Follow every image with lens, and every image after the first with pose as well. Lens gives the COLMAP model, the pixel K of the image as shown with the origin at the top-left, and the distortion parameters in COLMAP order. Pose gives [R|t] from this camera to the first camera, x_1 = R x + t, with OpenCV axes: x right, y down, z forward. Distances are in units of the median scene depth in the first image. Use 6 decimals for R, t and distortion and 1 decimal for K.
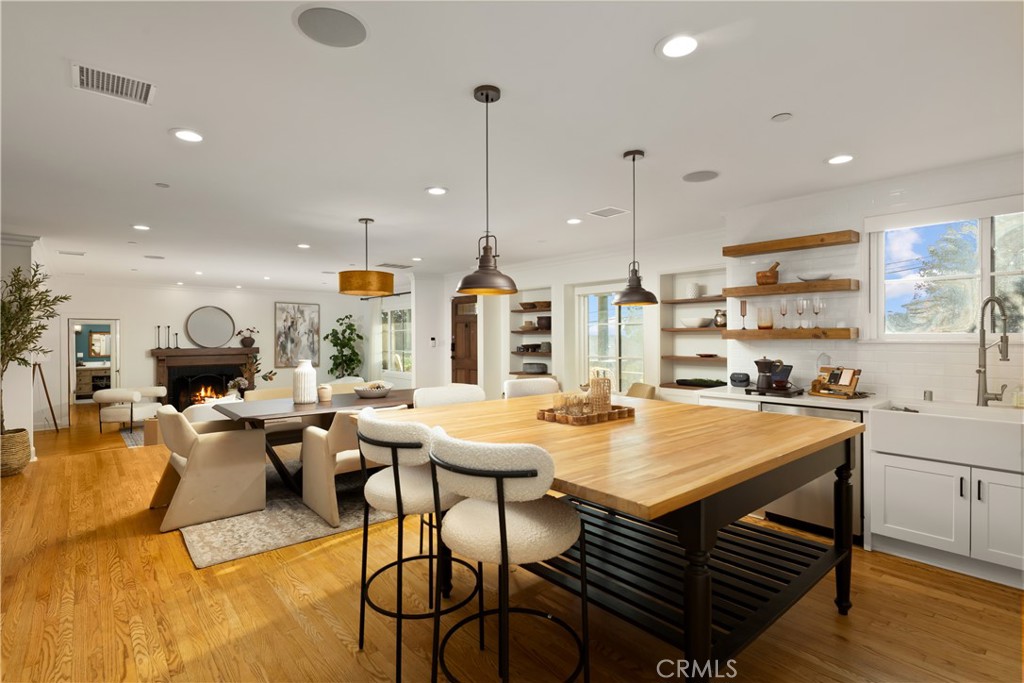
lens RADIAL K [[494.4, 0, 502.0], [0, 494.4, 336.1], [0, 0, 1]] dist [-0.000063, -0.000923]
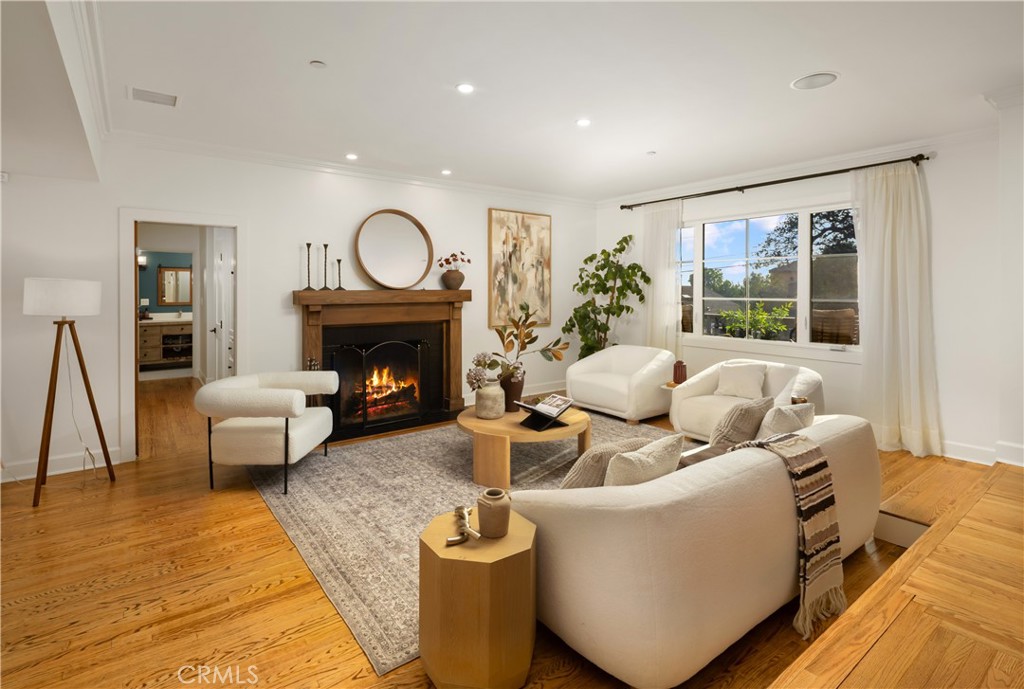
lens RADIAL K [[498.1, 0, 508.9], [0, 498.1, 288.2], [0, 0, 1]] dist [0.000959, -0.000419]
pose [[0.998367, 0.005480, -0.056854, -0.541427], [-0.005301, 0.999981, 0.003297, 0.024470], [0.056871, -0.002991, 0.998377, 0.598280]]
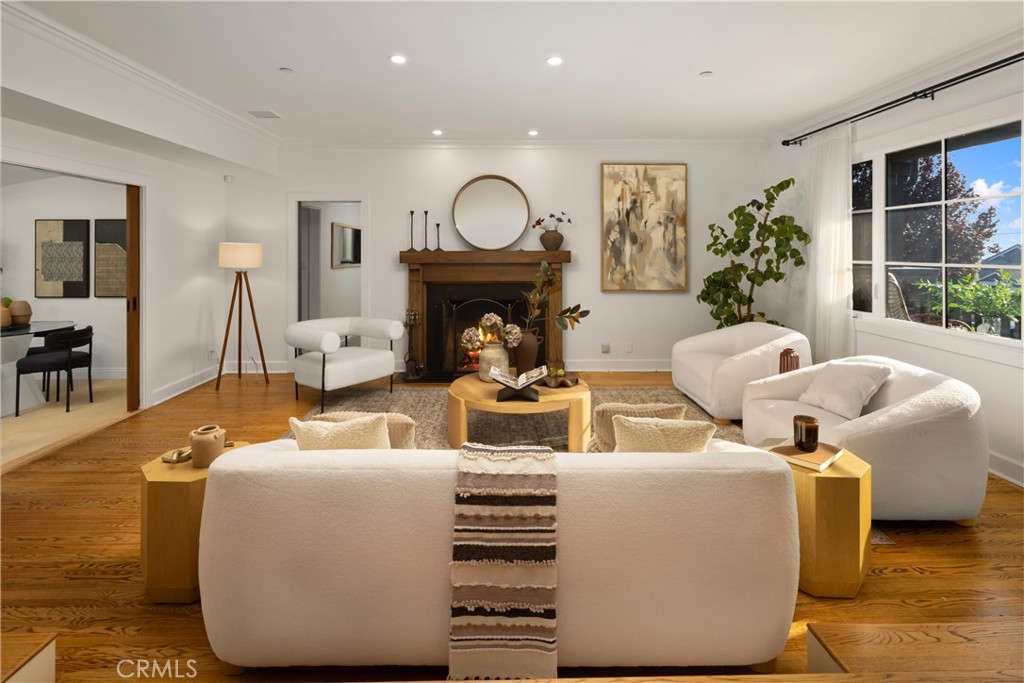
lens RADIAL K [[493.0, 0, 506.5], [0, 493.0, 249.4], [0, 0, 1]] dist [0.001566, -0.000325]
pose [[0.773879, 0.003243, -0.633325, -0.282425], [-0.000976, 0.999992, 0.003928, 0.024963], [0.633333, -0.002421, 0.773876, 0.723454]]
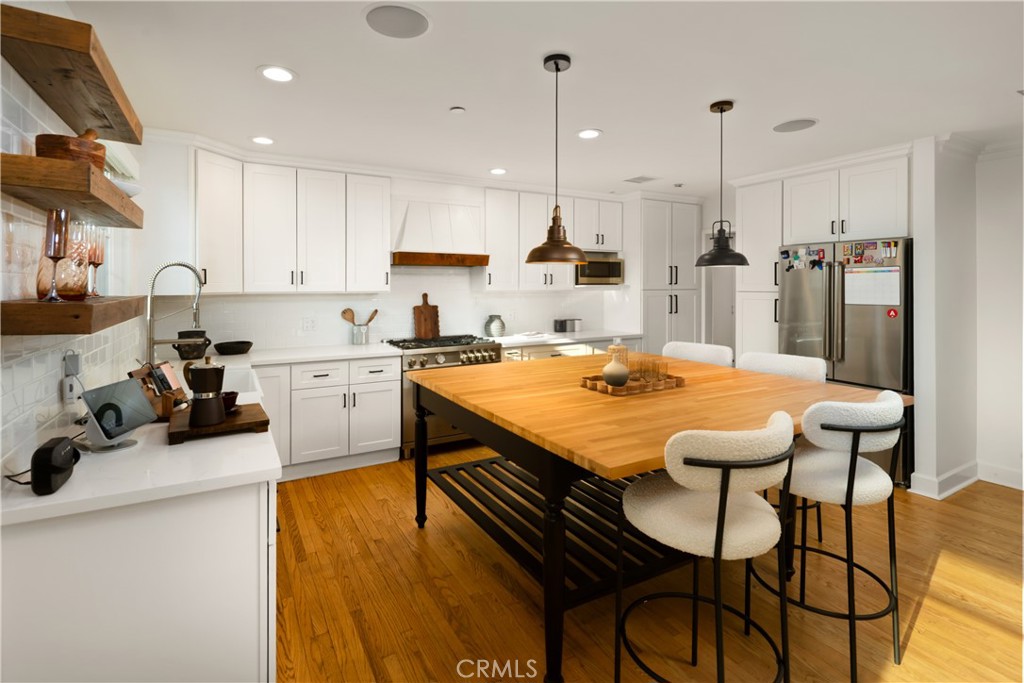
lens RADIAL K [[490.9, 0, 493.1], [0, 490.9, 281.8], [0, 0, 1]] dist [0.002457, 0.000157]
pose [[-0.979549, 0.003833, 0.201169, 0.074080], [0.002219, 0.999964, -0.008247, -0.011406], [-0.201194, -0.007632, -0.979522, 0.609741]]
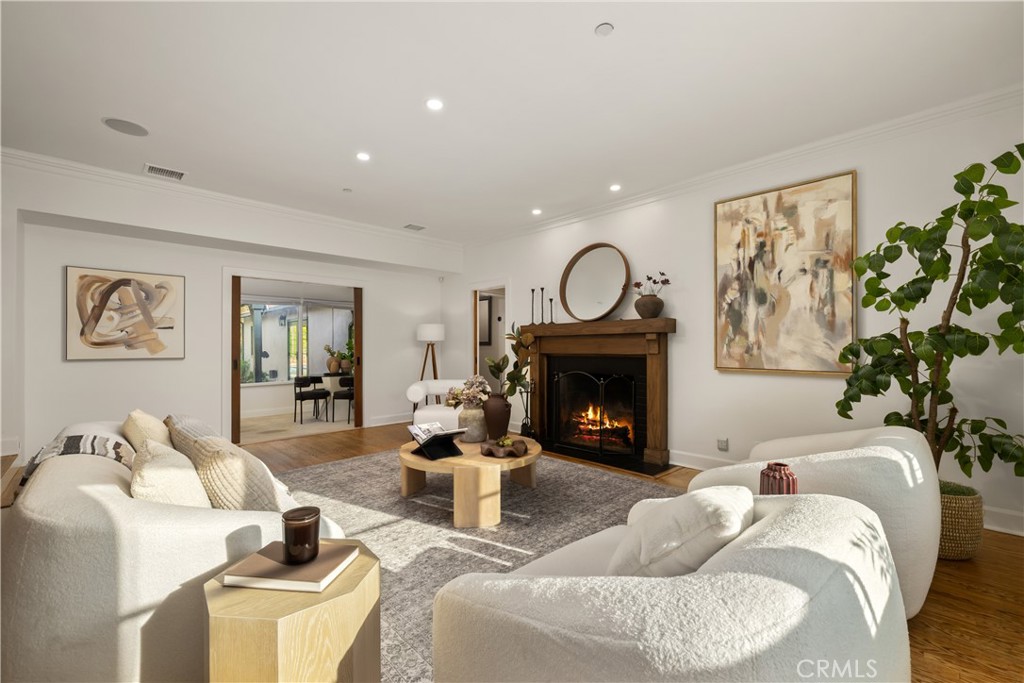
lens RADIAL K [[431.1, 0, 512.0], [0, 431.1, 341.5], [0, 0, 1]] dist [0.003532, 0.000381]
pose [[0.068787, -0.006506, -0.997610, -0.169425], [0.006225, 0.999962, -0.006092, 0.057370], [0.997612, -0.005791, 0.068825, 1.084476]]
